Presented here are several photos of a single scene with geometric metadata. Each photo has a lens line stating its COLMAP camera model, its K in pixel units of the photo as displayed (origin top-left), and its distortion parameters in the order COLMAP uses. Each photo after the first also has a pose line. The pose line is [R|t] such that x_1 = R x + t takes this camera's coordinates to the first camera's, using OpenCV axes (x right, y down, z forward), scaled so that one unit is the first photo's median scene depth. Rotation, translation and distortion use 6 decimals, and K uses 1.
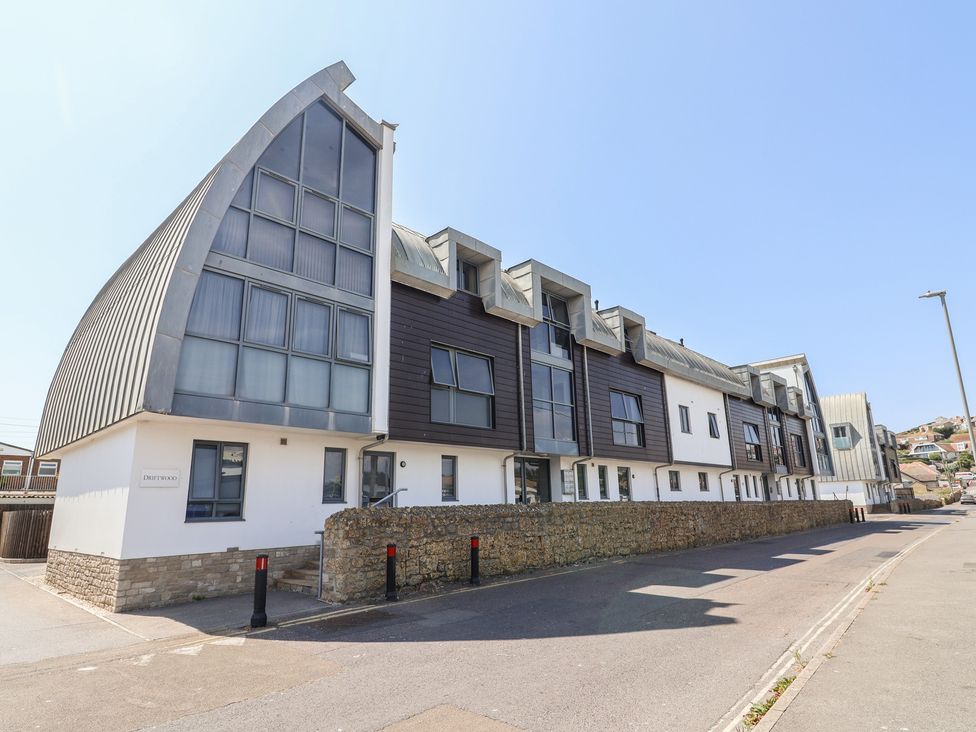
lens RADIAL K [[568.6, 0, 488.0], [0, 568.6, 366.0], [0, 0, 1]] dist [-0.003690, -0.002277]
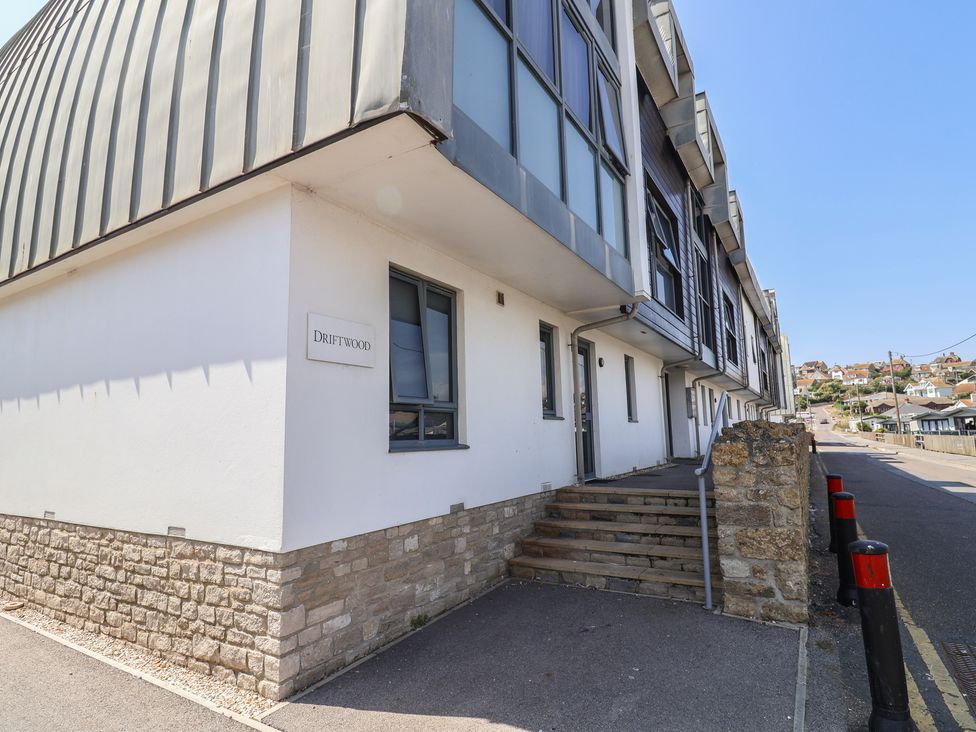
lens RADIAL K [[542.3, 0, 488.0], [0, 542.3, 366.0], [0, 0, 1]] dist [-0.002427, -0.001061]
pose [[0.976527, 0.030786, 0.213185, -0.555925], [-0.053304, 0.993488, 0.100698, 0.169773], [-0.208696, -0.109698, 0.971809, 0.607138]]
